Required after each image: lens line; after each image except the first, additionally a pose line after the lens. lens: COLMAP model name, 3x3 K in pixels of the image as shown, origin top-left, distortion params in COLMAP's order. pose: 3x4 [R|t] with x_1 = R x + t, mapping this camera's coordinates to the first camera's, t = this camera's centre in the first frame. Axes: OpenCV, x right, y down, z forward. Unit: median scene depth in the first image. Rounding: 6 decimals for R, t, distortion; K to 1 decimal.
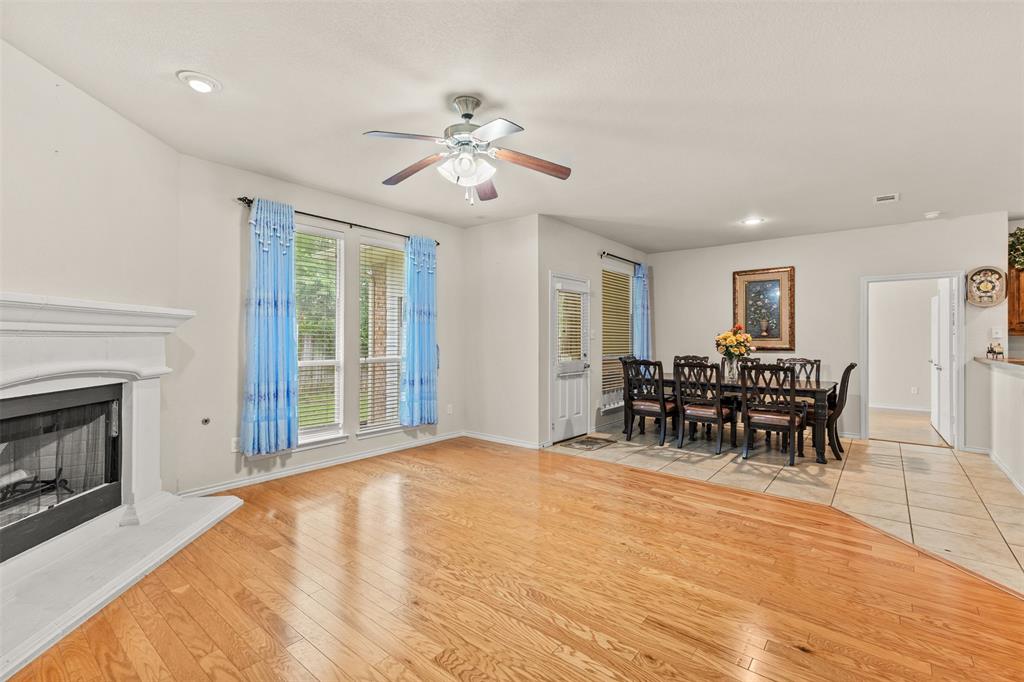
lens RADIAL K [[455.3, 0, 512.0], [0, 455.3, 341.0], [0, 0, 1]] dist [0.002930, 0.000188]
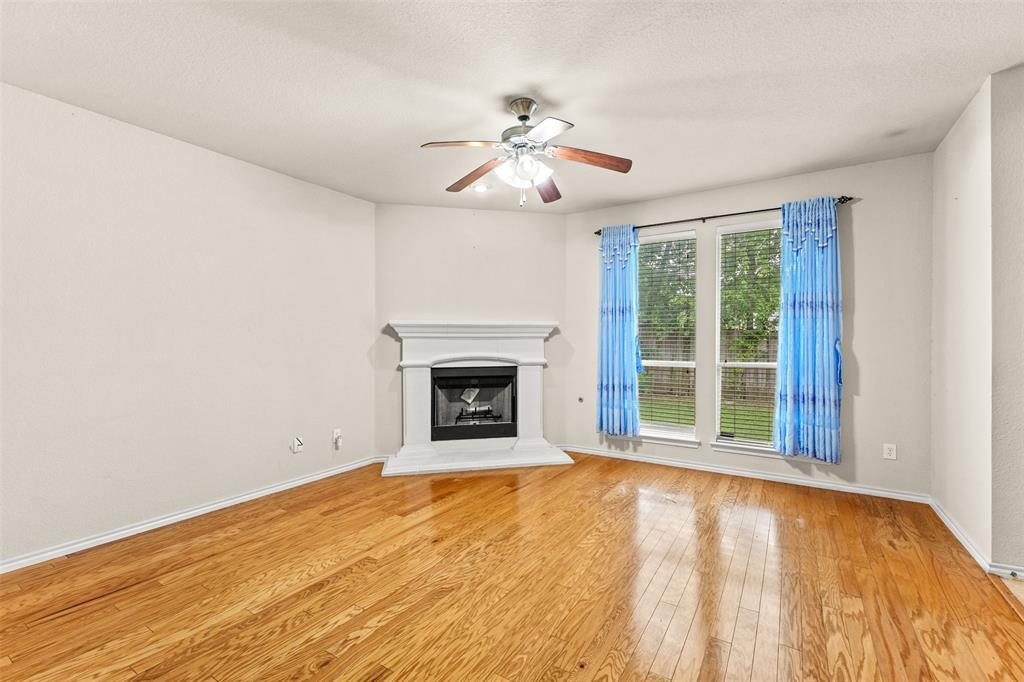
lens RADIAL K [[440.2, 0, 512.0], [0, 440.2, 341.0], [0, 0, 1]] dist [0.004632, 0.000364]
pose [[0.115577, -0.000661, -0.993298, 0.703318], [-0.003245, 0.999994, -0.001043, -0.000999], [0.993293, 0.003344, 0.115574, 0.700414]]
